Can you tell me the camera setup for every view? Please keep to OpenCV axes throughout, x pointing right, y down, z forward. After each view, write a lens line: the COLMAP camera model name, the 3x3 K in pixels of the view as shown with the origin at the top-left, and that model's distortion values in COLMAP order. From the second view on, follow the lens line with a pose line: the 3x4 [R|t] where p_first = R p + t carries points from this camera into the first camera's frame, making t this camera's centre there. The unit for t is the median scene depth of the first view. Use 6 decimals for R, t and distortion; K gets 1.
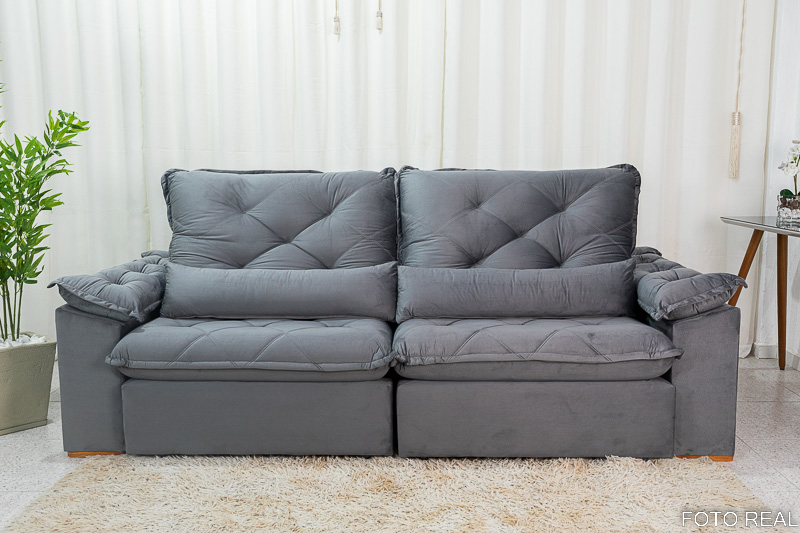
lens RADIAL K [[788.9, 0, 400.0], [0, 788.9, 266.5], [0, 0, 1]] dist [0.019120, 0.019287]
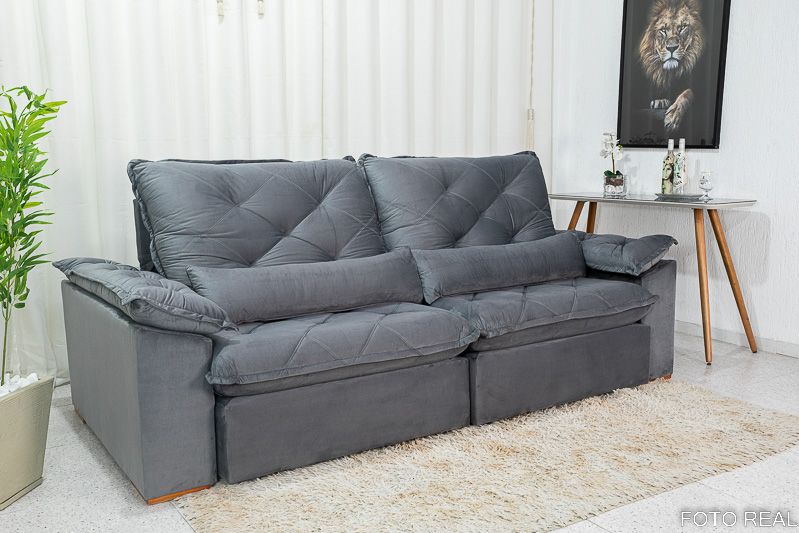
lens RADIAL K [[778.3, 0, 399.5], [0, 778.3, 266.5], [0, 0, 1]] dist [-0.003786, -0.001409]
pose [[0.834524, -0.086173, 0.544190, -0.552875], [0.080715, 0.996158, 0.033964, -0.014590], [-0.545027, 0.015580, 0.838274, 0.149398]]
